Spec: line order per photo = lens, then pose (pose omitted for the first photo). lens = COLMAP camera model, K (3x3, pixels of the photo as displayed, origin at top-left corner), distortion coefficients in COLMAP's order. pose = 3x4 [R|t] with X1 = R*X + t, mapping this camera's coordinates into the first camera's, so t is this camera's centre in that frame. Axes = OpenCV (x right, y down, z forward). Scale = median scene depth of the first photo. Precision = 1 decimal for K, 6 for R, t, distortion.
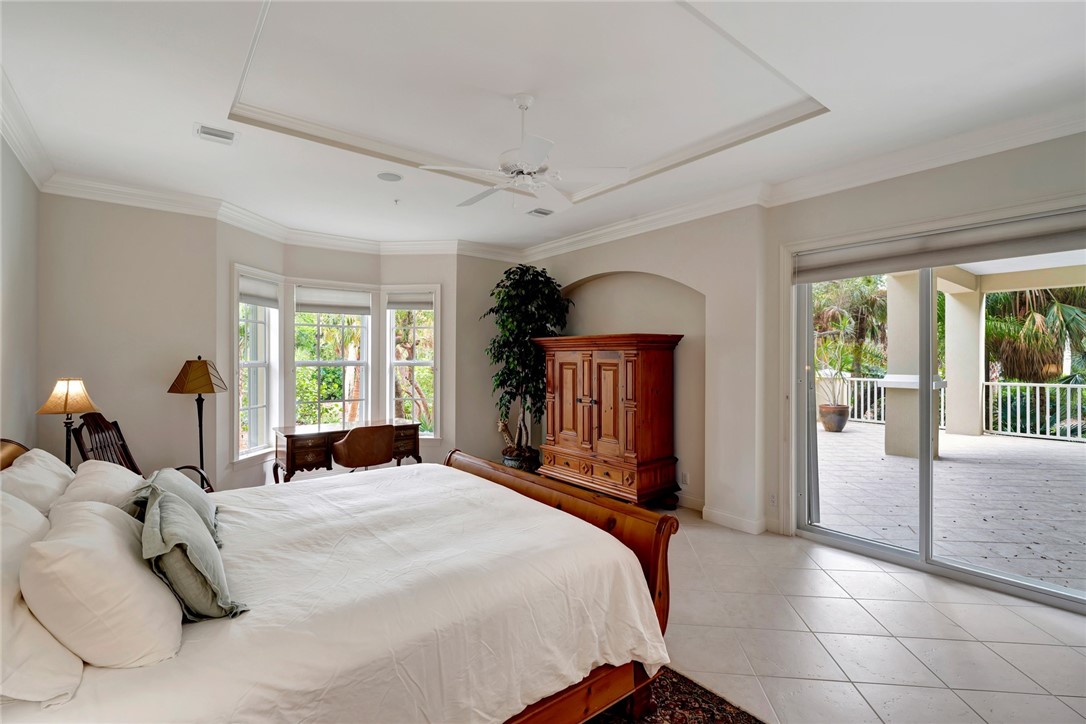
lens RADIAL K [[492.5, 0, 545.5], [0, 492.5, 361.8], [0, 0, 1]] dist [-0.002813, 0.000060]
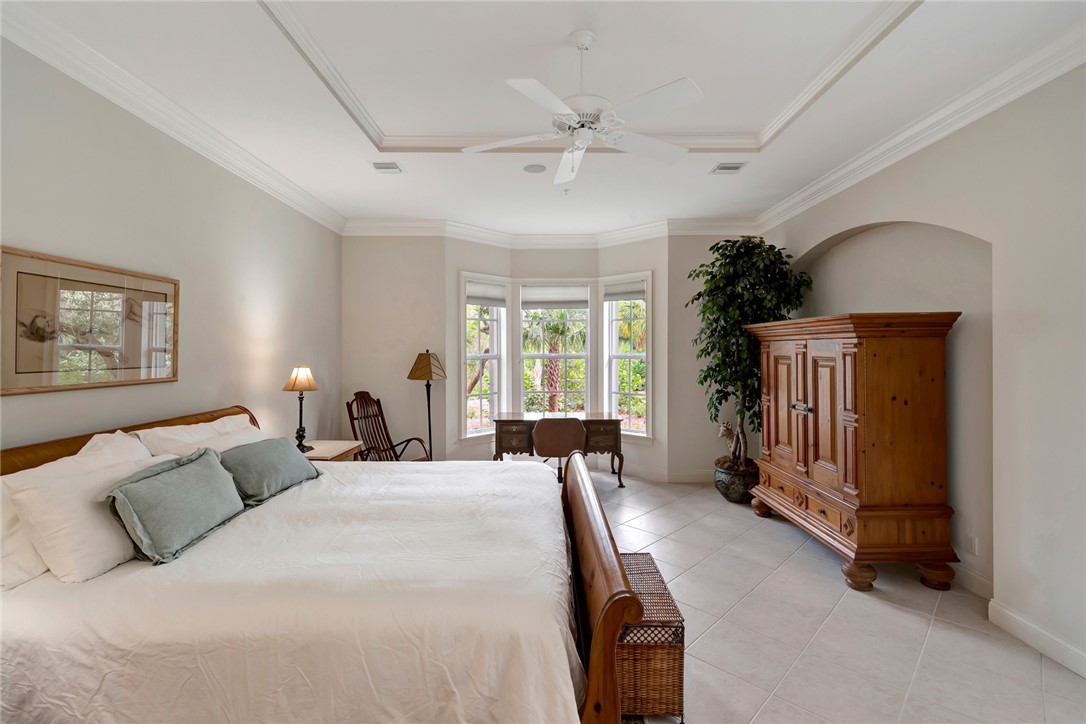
lens RADIAL K [[492.5, 0, 543.2], [0, 492.5, 353.5], [0, 0, 1]] dist [-0.002813, 0.000060]
pose [[0.781879, 0.000447, -0.623430, 0.251130], [-0.001381, 0.999999, -0.001014, -0.000963], [0.623428, 0.001654, 0.781879, 0.186327]]
